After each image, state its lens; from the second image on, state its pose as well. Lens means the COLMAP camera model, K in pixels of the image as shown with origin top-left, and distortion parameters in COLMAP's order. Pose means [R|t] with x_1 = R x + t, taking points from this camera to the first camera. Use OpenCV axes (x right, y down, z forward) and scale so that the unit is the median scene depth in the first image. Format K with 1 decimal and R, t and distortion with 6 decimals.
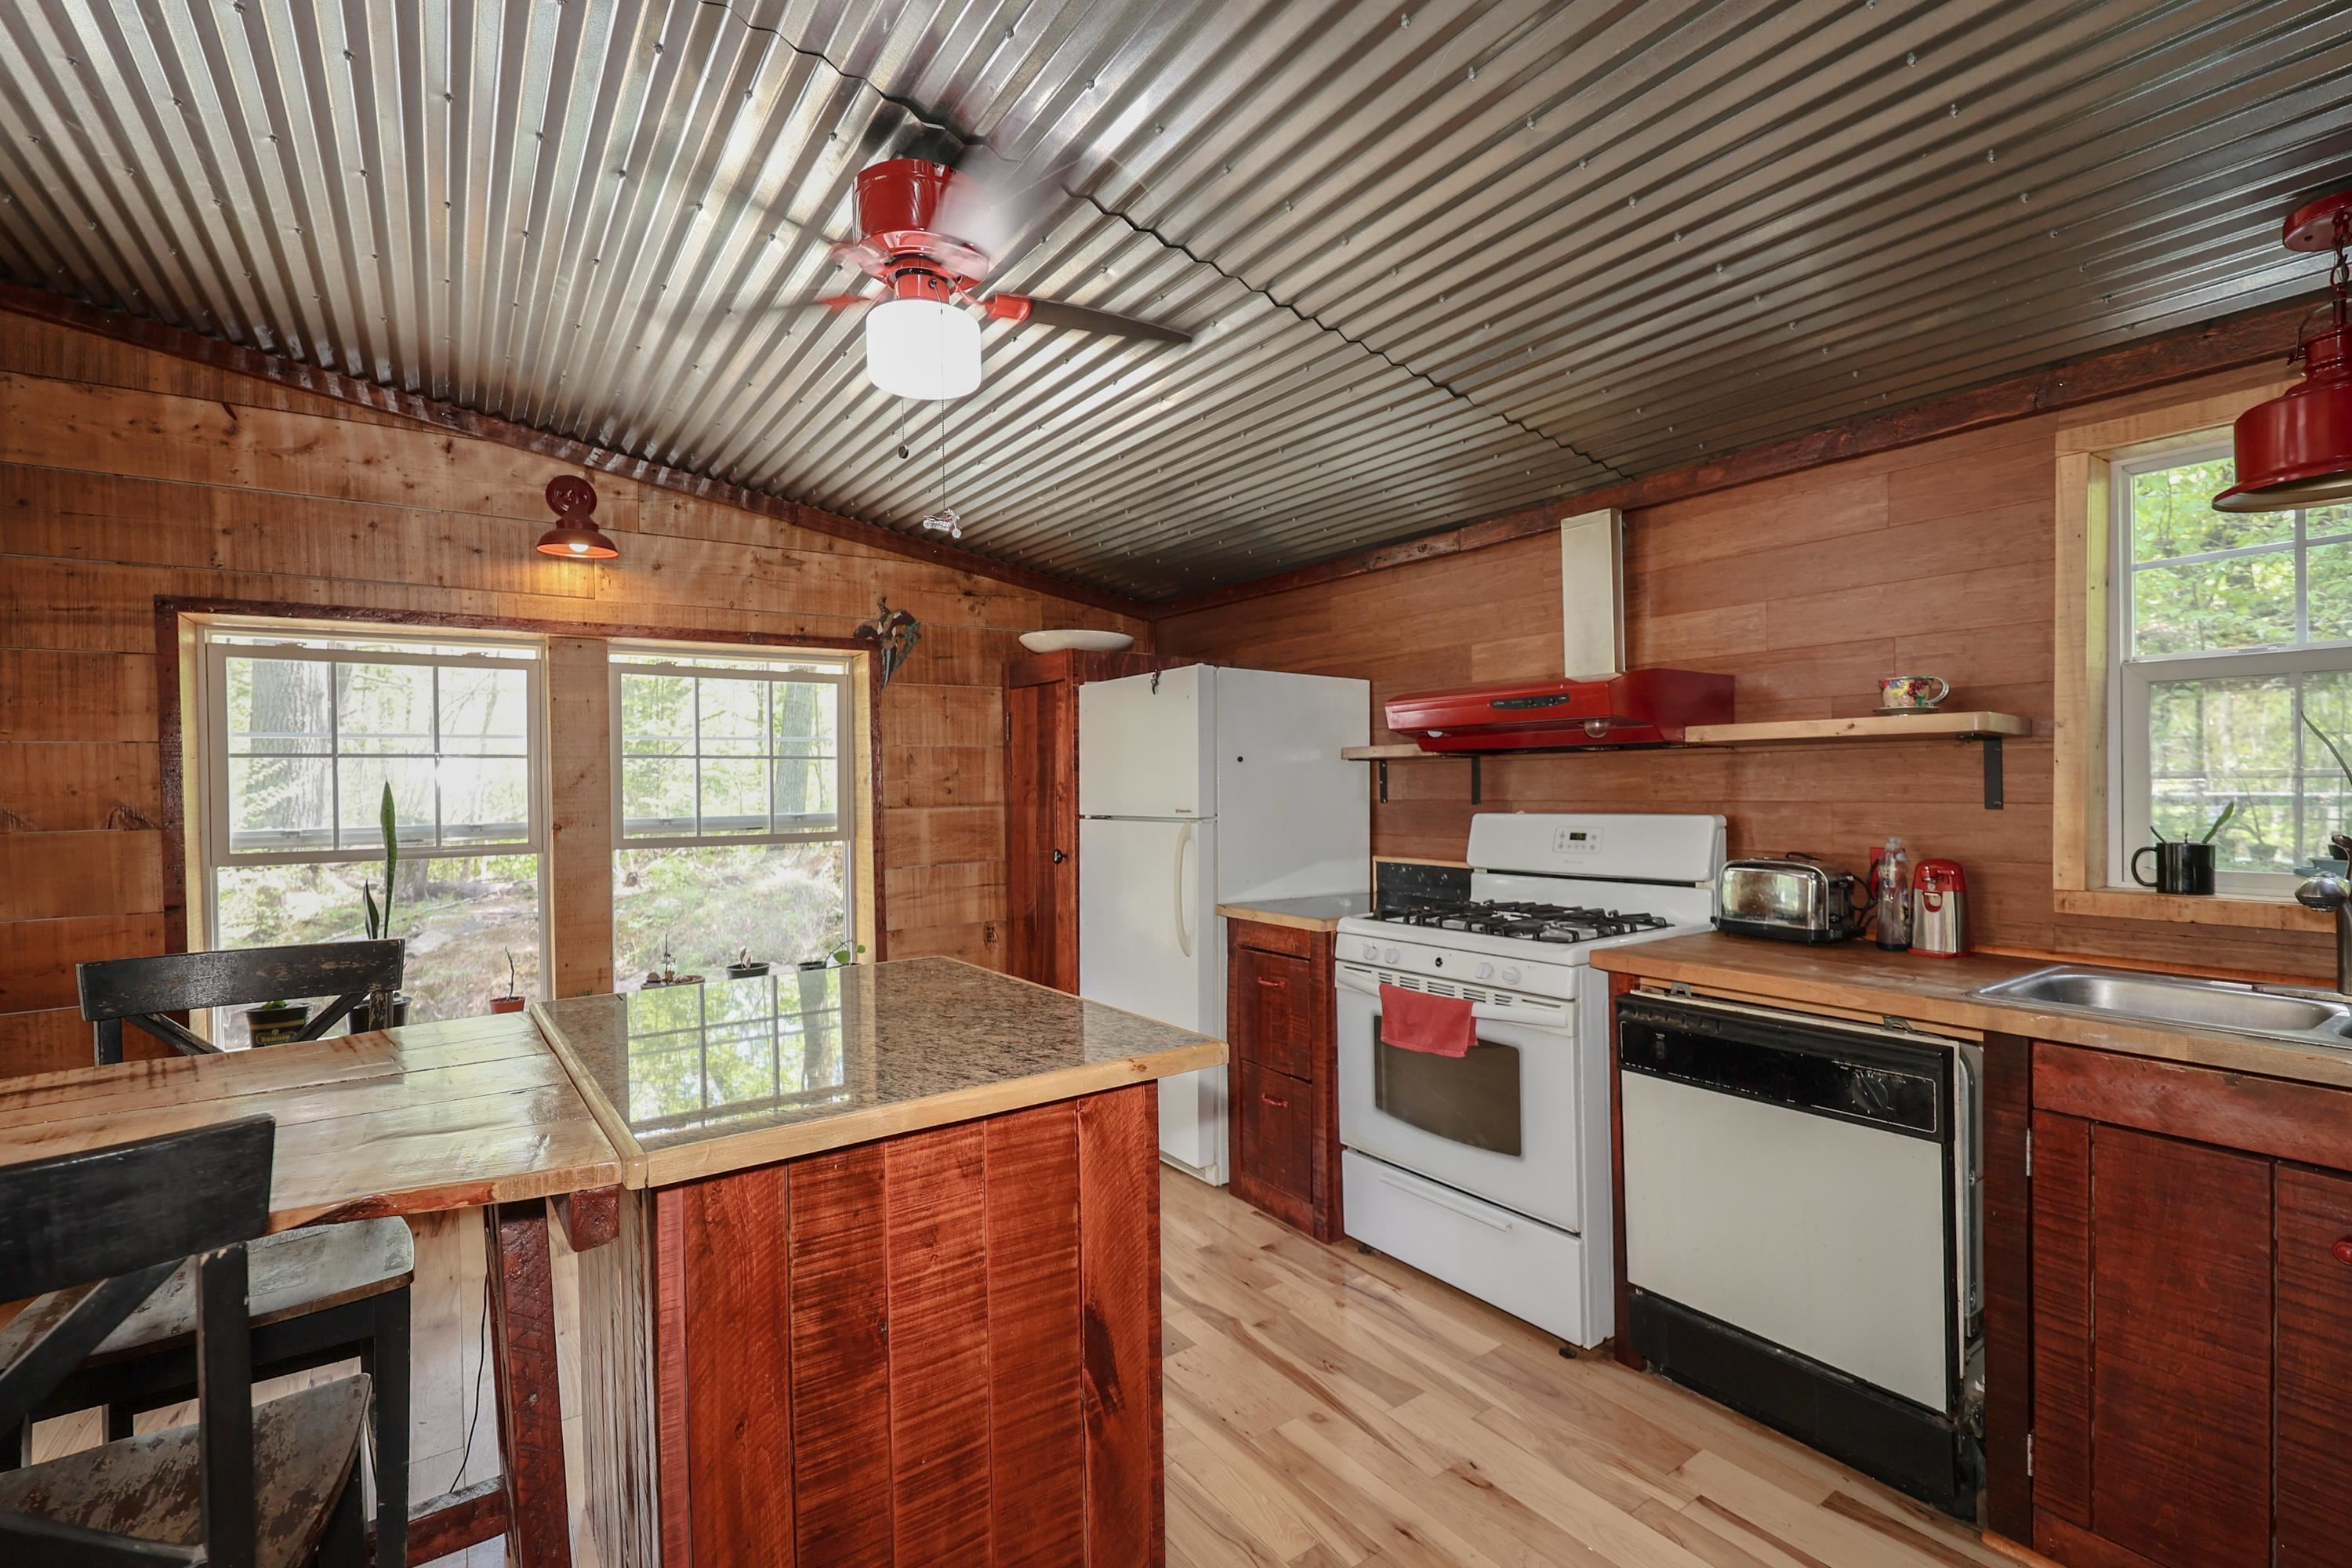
lens RADIAL K [[1054.7, 0, 1176.0], [0, 1054.7, 784.0], [0, 0, 1]] dist [-0.009659, -0.000255]
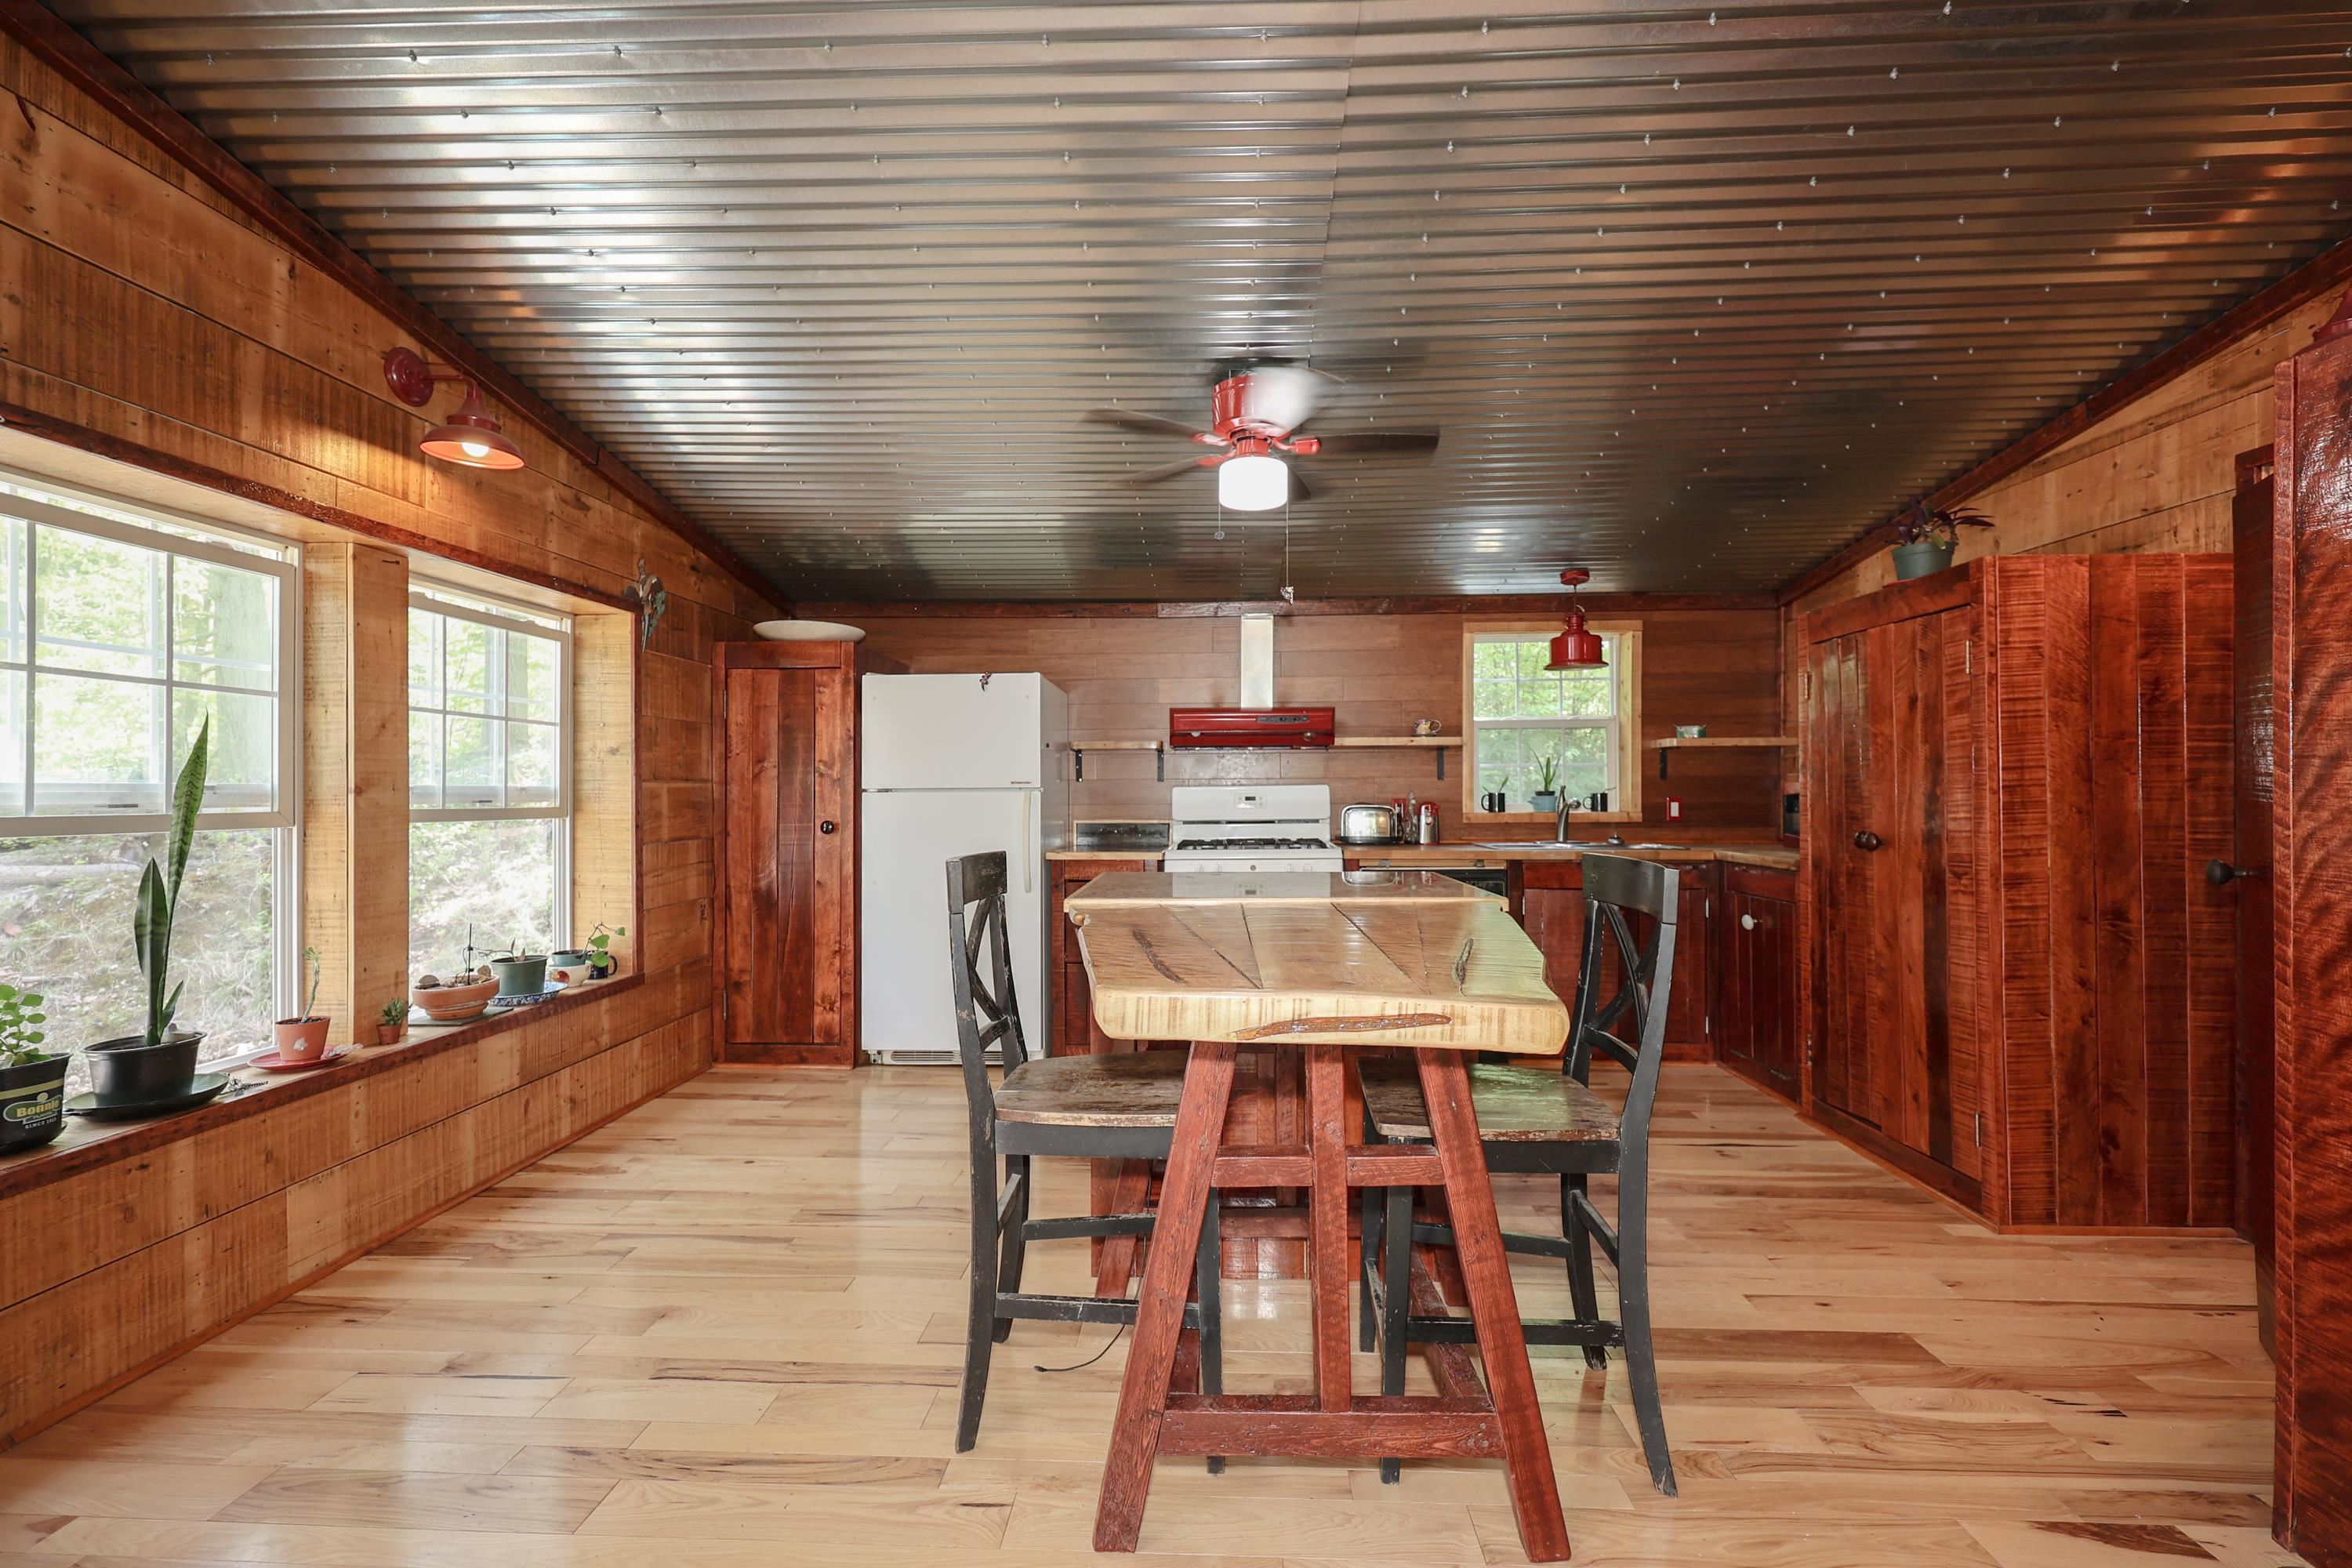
lens RADIAL K [[1010.3, 0, 1193.1], [0, 1010.3, 783.4], [0, 0, 1]] dist [-0.002804, -0.000992]
pose [[0.601374, 0.020048, 0.798716, -0.951795], [-0.002938, 0.999734, -0.022881, 0.060475], [-0.798962, 0.011413, 0.601273, 0.076073]]
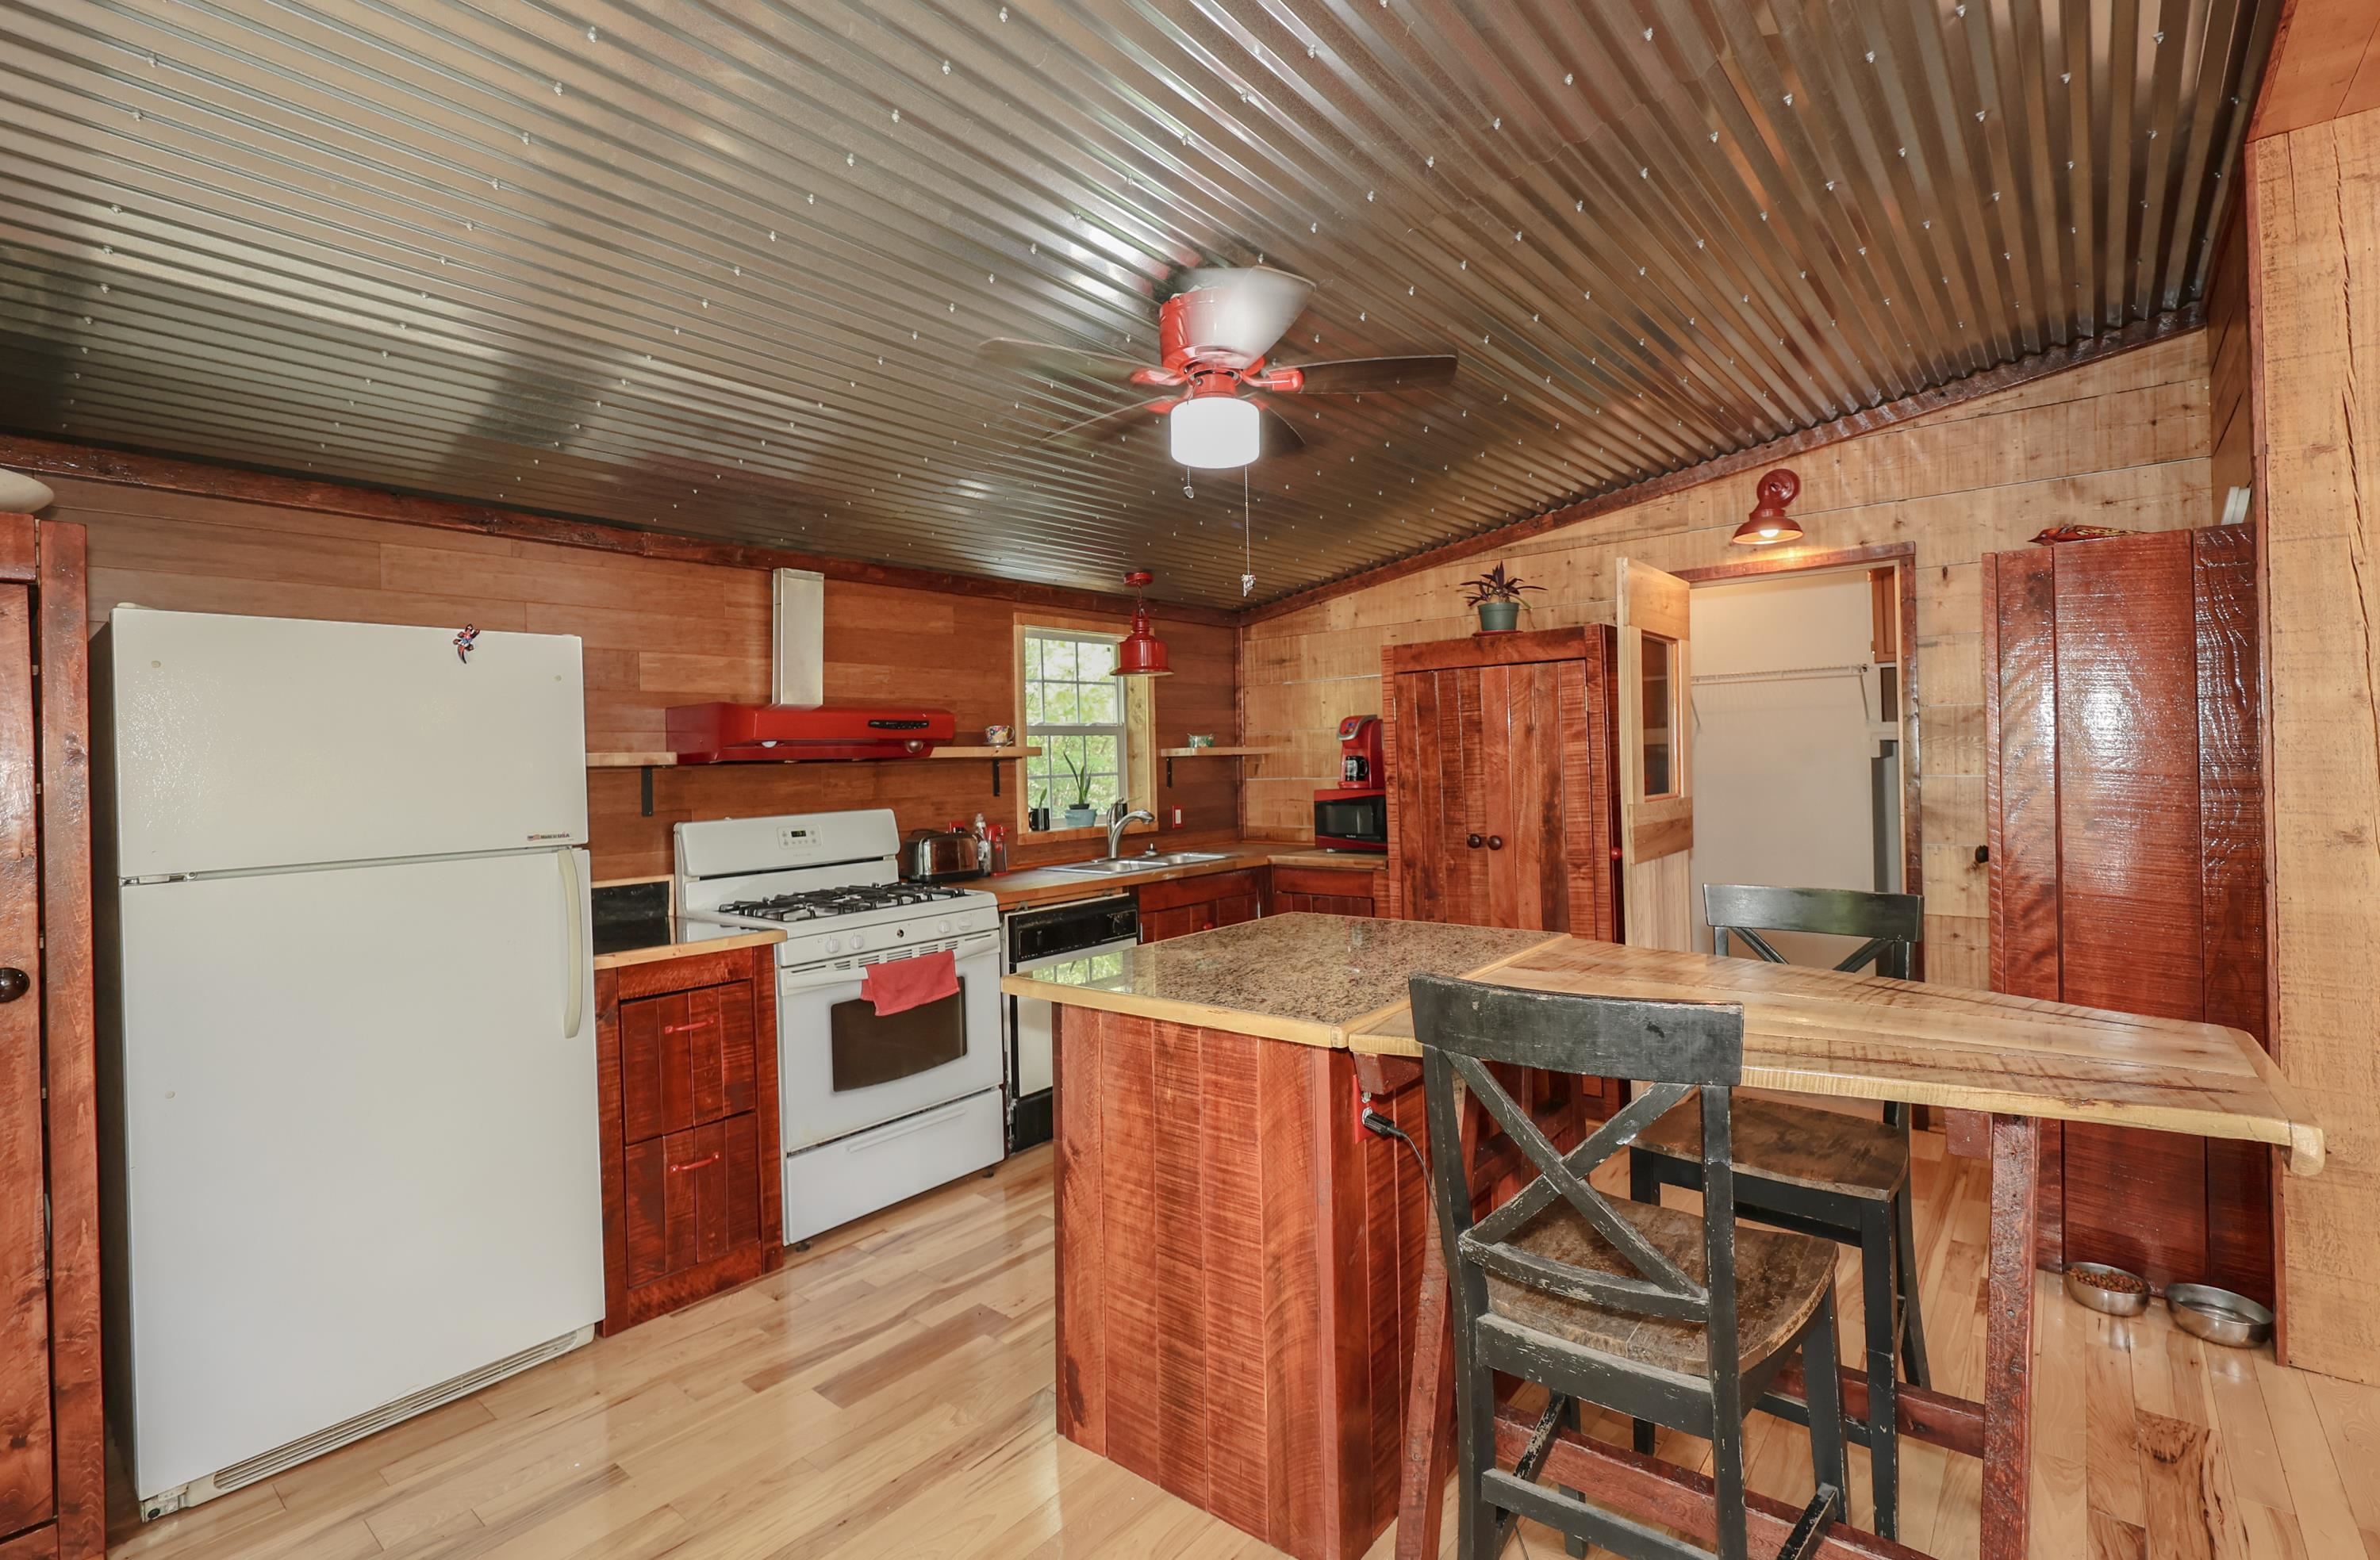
lens RADIAL K [[1050.7, 0, 1223.4], [0, 1050.7, 768.6], [0, 0, 1]] dist [-0.009801, 0.000152]
pose [[-0.286831, 0.016421, 0.957841, -0.865782], [0.033356, 0.999418, -0.007145, 0.000142], [-0.957400, 0.029900, -0.287211, 0.838484]]
